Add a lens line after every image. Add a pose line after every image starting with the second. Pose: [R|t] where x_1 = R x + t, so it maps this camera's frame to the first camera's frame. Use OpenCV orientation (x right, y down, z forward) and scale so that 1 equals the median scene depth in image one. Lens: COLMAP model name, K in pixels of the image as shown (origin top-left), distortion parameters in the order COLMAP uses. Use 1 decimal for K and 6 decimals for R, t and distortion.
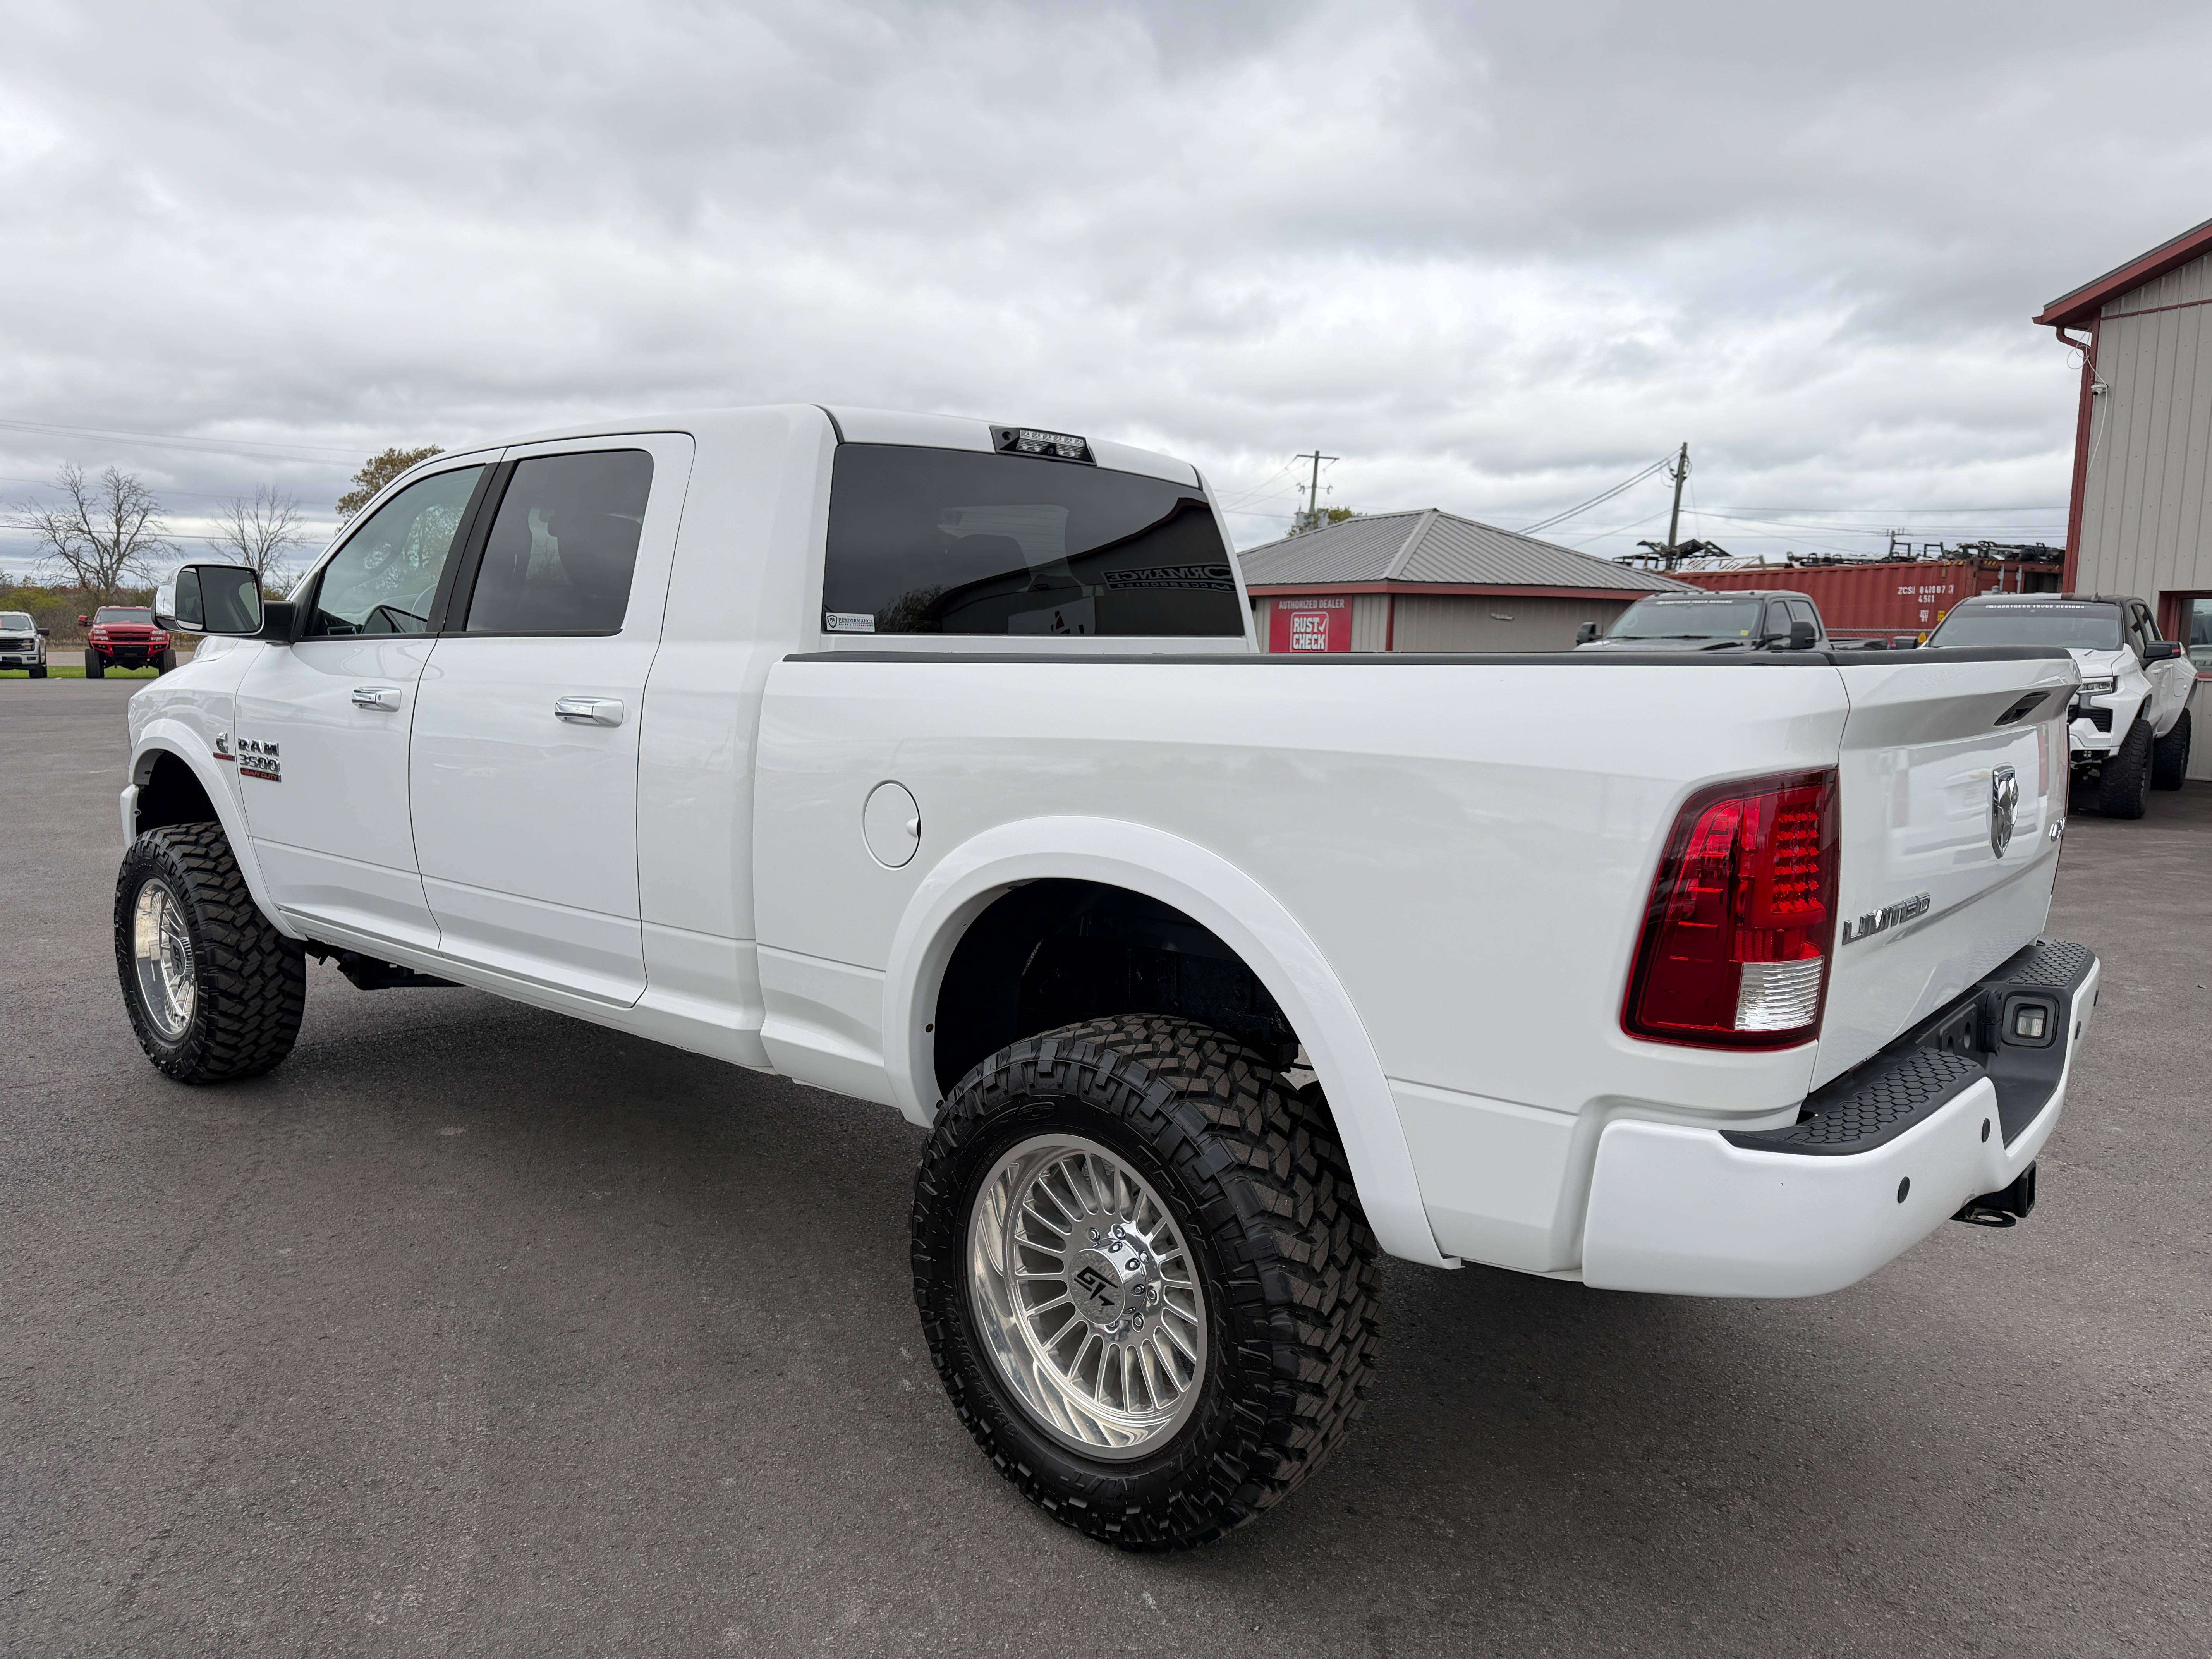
lens RADIAL K [[1558.8, 0, 1106.0], [0, 1558.8, 829.5], [0, 0, 1]] dist [-0.002898, -0.001443]
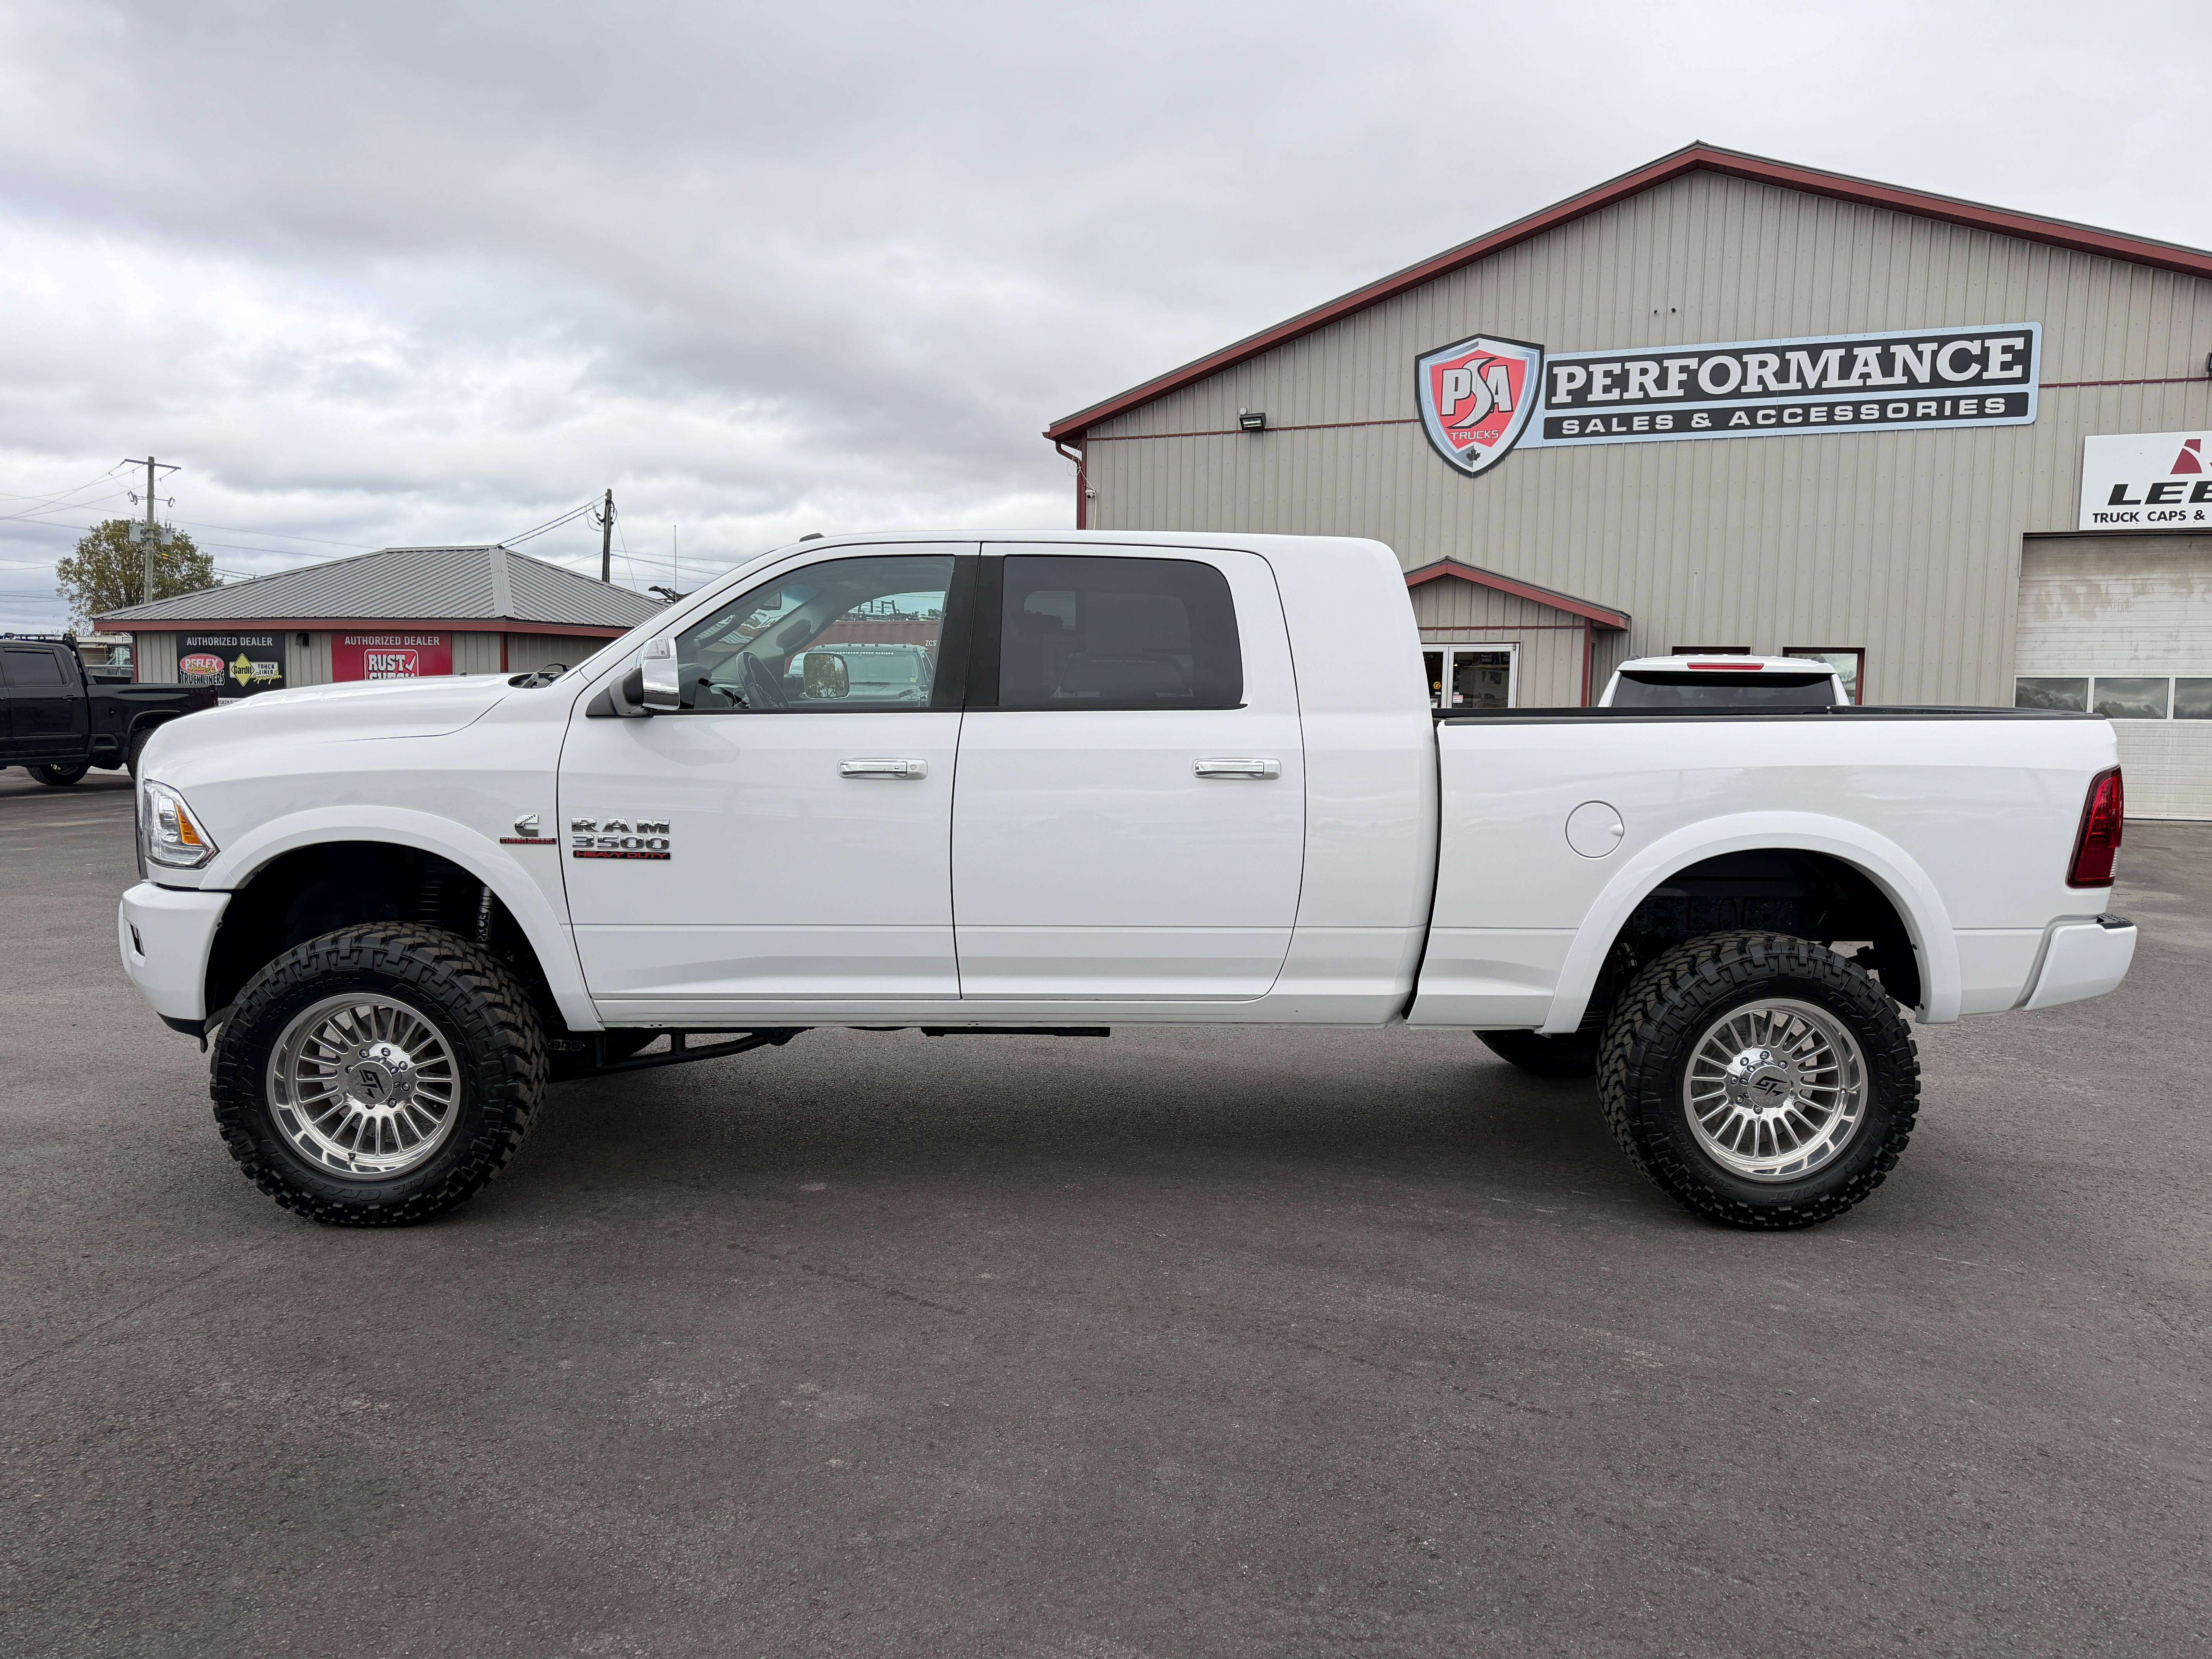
lens RADIAL K [[1614.1, 0, 996.2], [0, 1614.1, 830.8], [0, 0, 1]] dist [0.050472, -0.076764]
pose [[0.740507, -0.063274, 0.669063, -0.137650], [0.077595, 0.996950, 0.008402, -0.005117], [-0.667554, 0.045694, 0.743158, 0.015884]]
